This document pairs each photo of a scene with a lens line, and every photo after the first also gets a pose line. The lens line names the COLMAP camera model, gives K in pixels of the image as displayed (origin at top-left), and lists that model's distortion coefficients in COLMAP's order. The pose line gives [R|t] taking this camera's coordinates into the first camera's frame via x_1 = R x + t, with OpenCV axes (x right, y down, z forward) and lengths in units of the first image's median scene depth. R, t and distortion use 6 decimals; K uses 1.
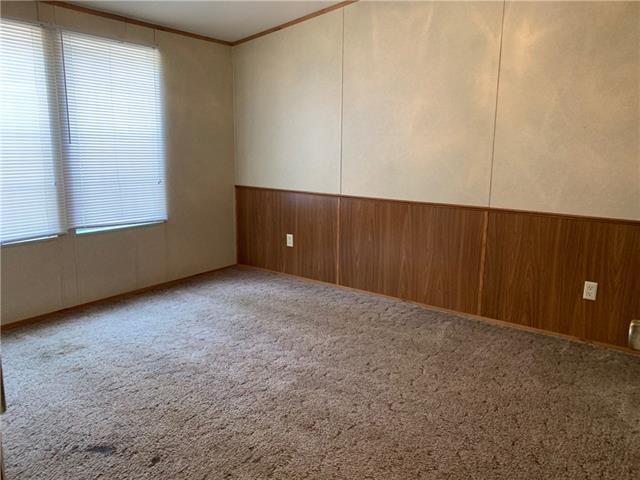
lens RADIAL K [[495.2, 0, 317.8], [0, 495.2, 235.4], [0, 0, 1]] dist [0.072800, -0.123797]
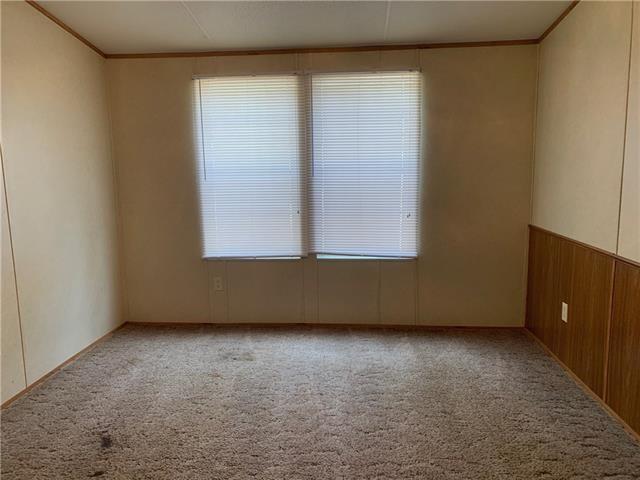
lens RADIAL K [[495.2, 0, 317.8], [0, 495.2, 235.4], [0, 0, 1]] dist [0.072800, -0.123797]
pose [[0.499899, 0.097822, -0.860542, 0.427779], [-0.133725, 0.990404, 0.034902, -0.087496], [0.855698, 0.097628, 0.508183, 0.433876]]
